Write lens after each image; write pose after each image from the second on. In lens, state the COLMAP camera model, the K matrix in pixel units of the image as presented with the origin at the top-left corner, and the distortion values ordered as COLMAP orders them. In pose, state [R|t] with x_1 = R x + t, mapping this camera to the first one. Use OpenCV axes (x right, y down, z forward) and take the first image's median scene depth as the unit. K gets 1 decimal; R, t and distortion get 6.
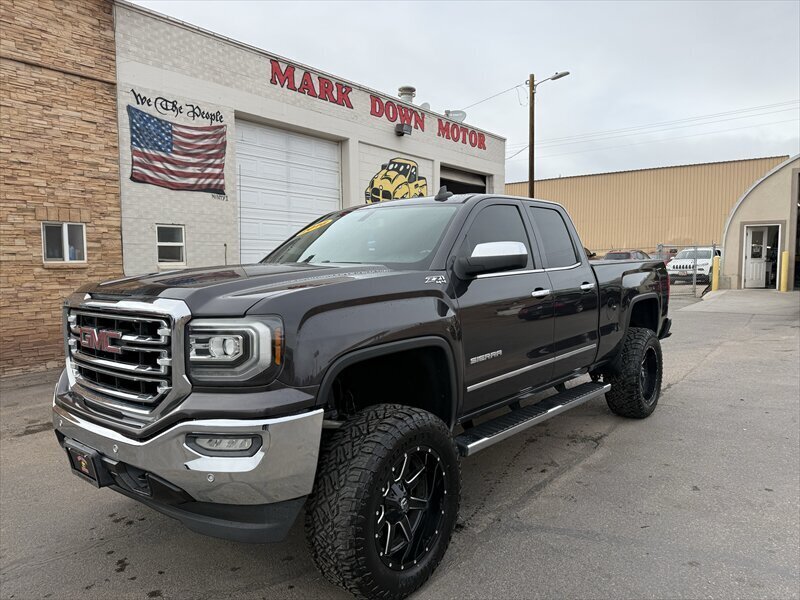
lens RADIAL K [[566.0, 0, 402.3], [0, 566.0, 306.3], [0, 0, 1]] dist [0.000444, -0.012393]
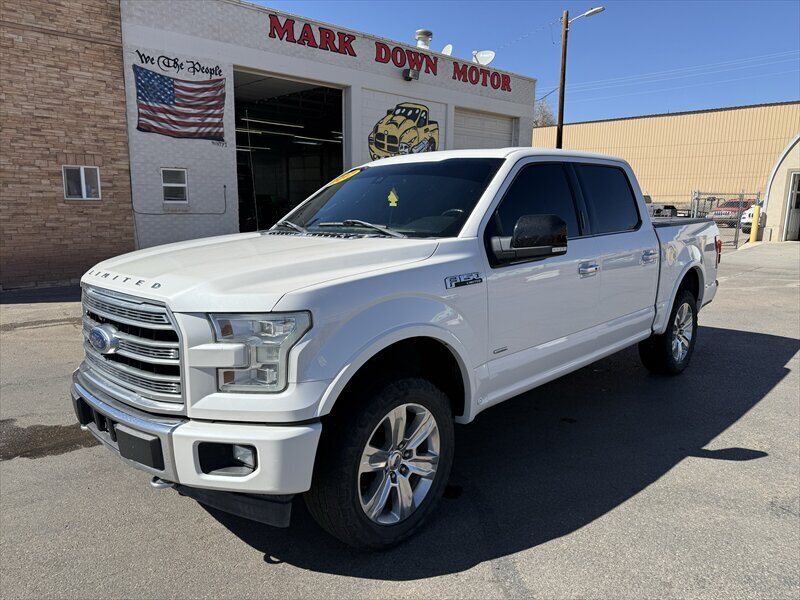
lens RADIAL K [[566.0, 0, 389.4], [0, 566.0, 307.9], [0, 0, 1]] dist [0.000444, -0.012393]
pose [[0.983011, 0.056847, -0.174522, 0.234013], [-0.037538, 0.992997, 0.112014, -0.003994], [0.179667, -0.103560, 0.978261, -0.092044]]
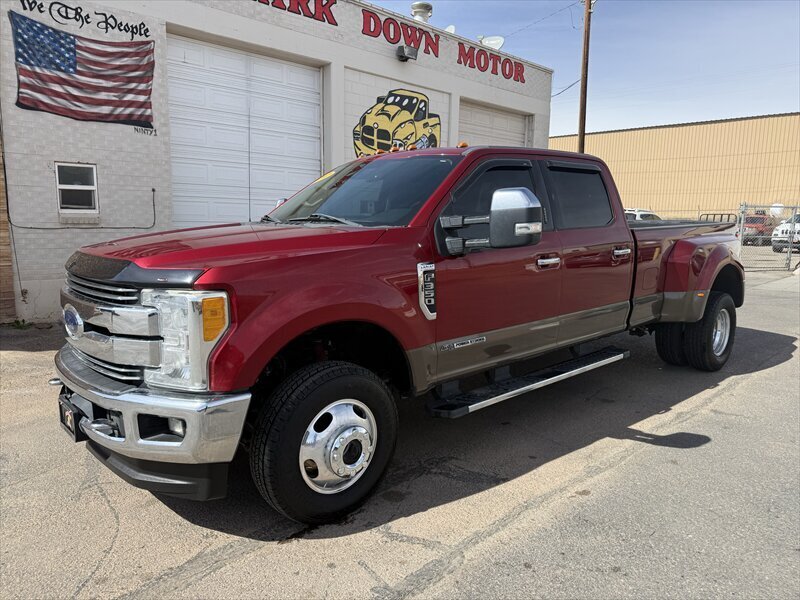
lens RADIAL K [[566.0, 0, 387.8], [0, 566.0, 303.0], [0, 0, 1]] dist [0.000444, -0.012393]
pose [[0.987067, 0.050308, -0.152207, 0.162424], [-0.038917, 0.996278, 0.076914, -0.020606], [0.155510, -0.069996, 0.985351, 0.227468]]
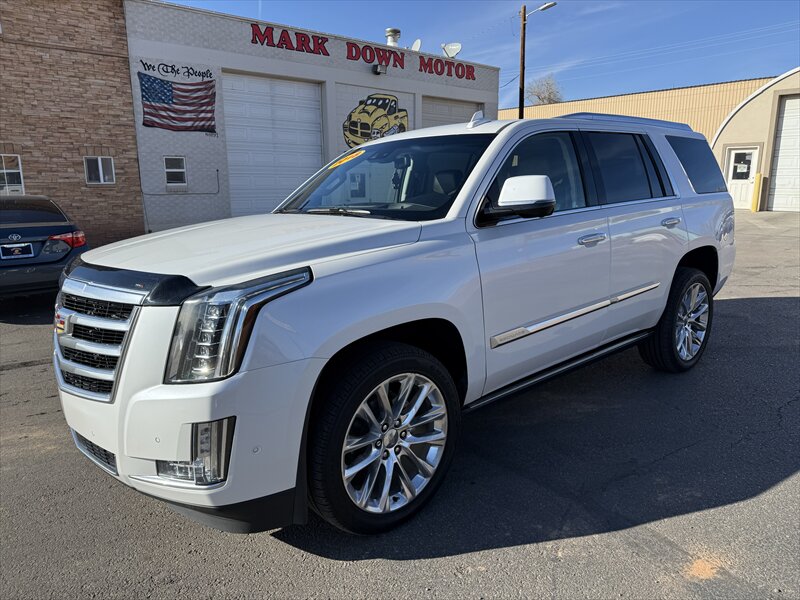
lens RADIAL K [[566.0, 0, 397.1], [0, 566.0, 303.3], [0, 0, 1]] dist [0.000444, -0.012393]
pose [[0.982022, 0.041525, -0.184143, 0.386818], [-0.016474, 0.990635, 0.135540, 0.018321], [0.188047, -0.130070, 0.973509, -0.302052]]
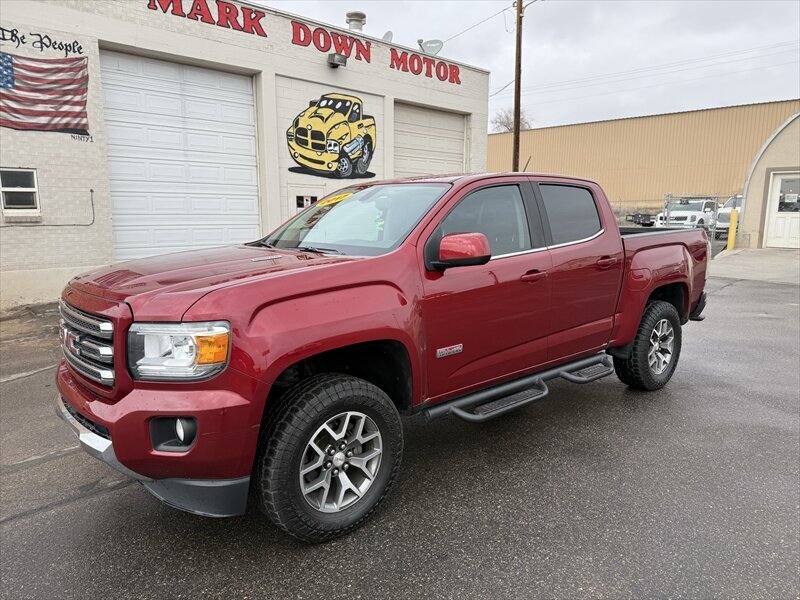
lens RADIAL K [[566.0, 0, 398.0], [0, 566.0, 304.5], [0, 0, 1]] dist [0.000444, -0.012393]
pose [[0.990801, 0.034664, -0.130810, 0.314438], [-0.022859, 0.995616, 0.090696, -0.018561], [0.133380, -0.086871, 0.987250, 0.139737]]
